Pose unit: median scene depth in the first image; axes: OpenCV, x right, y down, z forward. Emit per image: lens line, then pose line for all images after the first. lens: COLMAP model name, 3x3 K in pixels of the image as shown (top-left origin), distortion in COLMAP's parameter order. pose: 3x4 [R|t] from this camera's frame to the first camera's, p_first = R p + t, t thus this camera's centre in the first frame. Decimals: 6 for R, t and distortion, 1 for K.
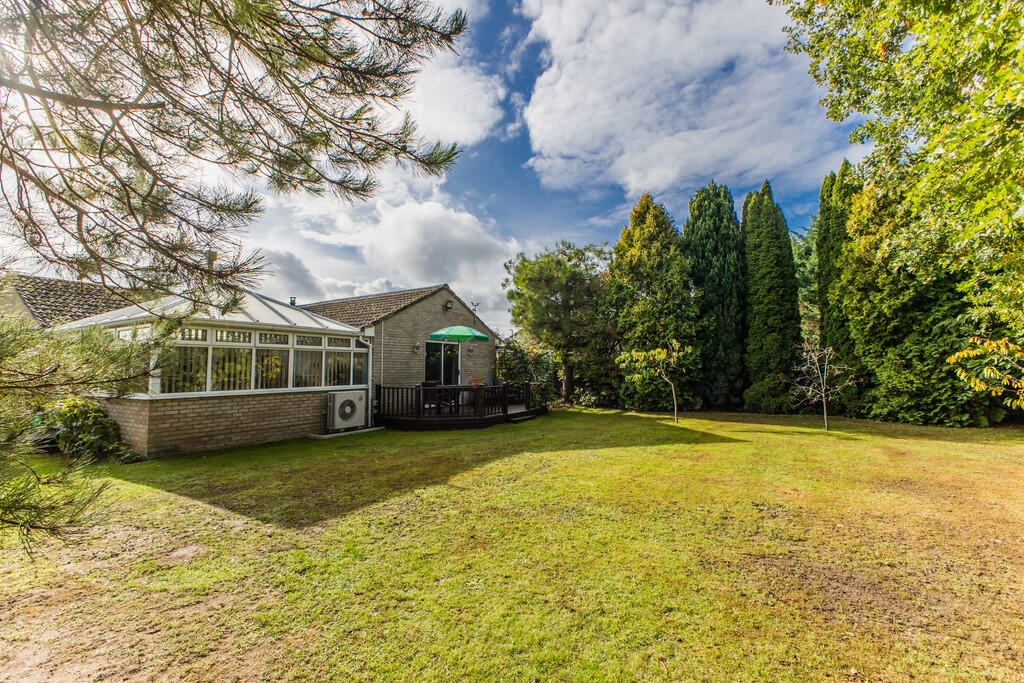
lens RADIAL K [[443.6, 0, 519.3], [0, 443.6, 355.6], [0, 0, 1]] dist [0.000667, 0.000090]
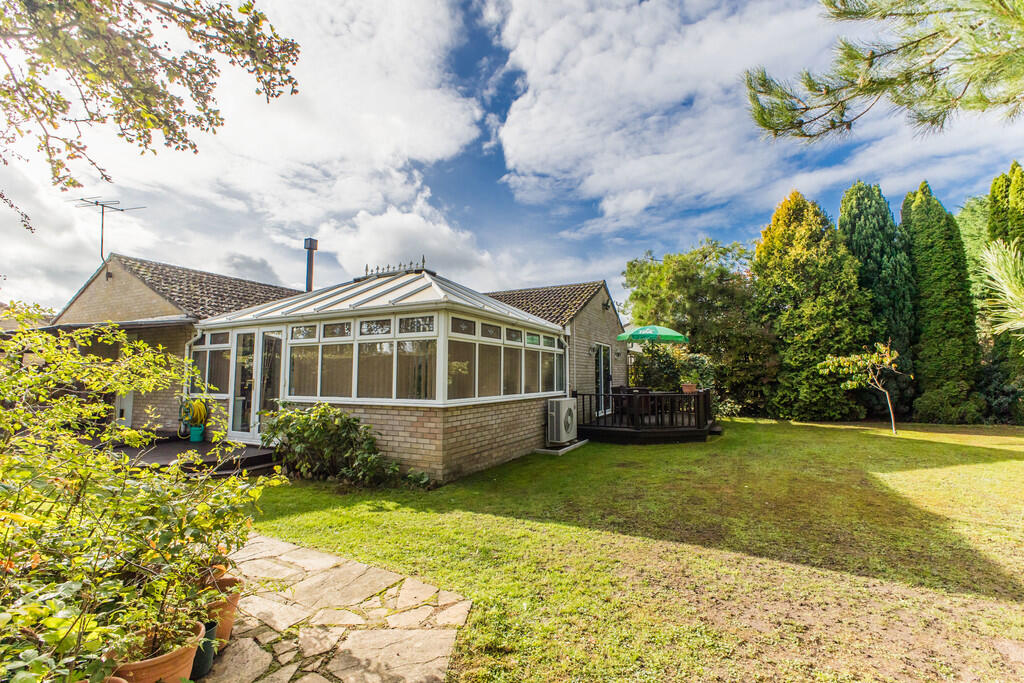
lens RADIAL K [[440.5, 0, 511.3], [0, 440.5, 313.6], [0, 0, 1]] dist [0.009181, 0.000067]
pose [[0.997163, 0.015059, 0.073756, -0.387086], [-0.006389, 0.993181, -0.116403, 0.012785], [-0.075006, 0.115602, 0.990460, 0.095989]]
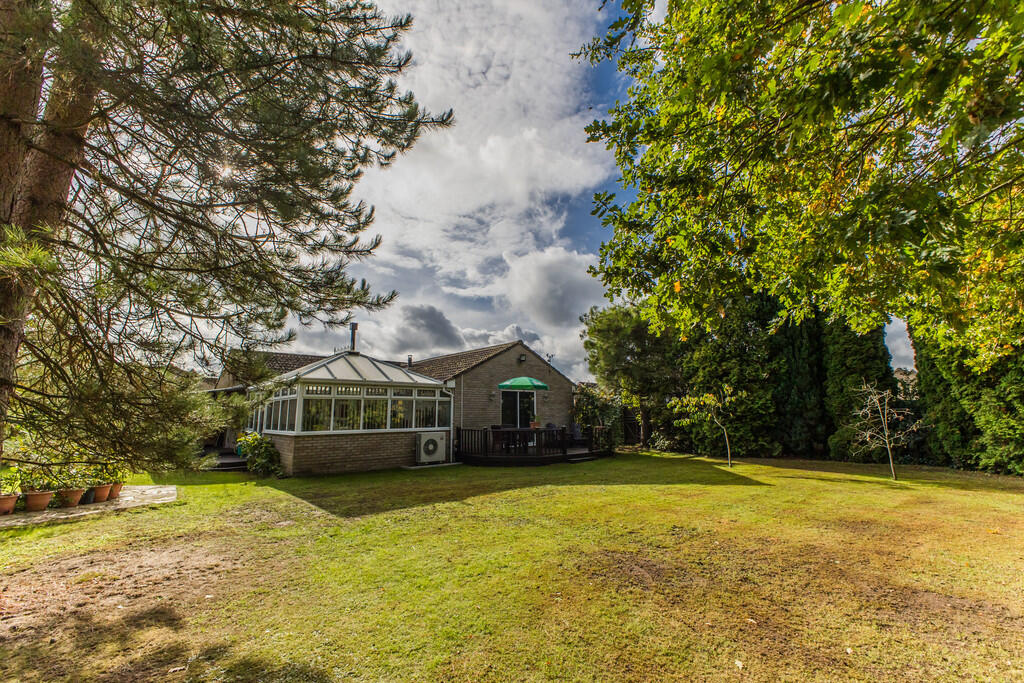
lens RADIAL K [[460.4, 0, 513.0], [0, 460.4, 378.9], [0, 0, 1]] dist [0.009567, 0.000018]
pose [[0.951749, -0.026468, -0.305735, 0.161883], [0.012403, 0.998777, -0.047857, -0.003449], [0.306628, 0.041756, 0.950913, -0.119830]]
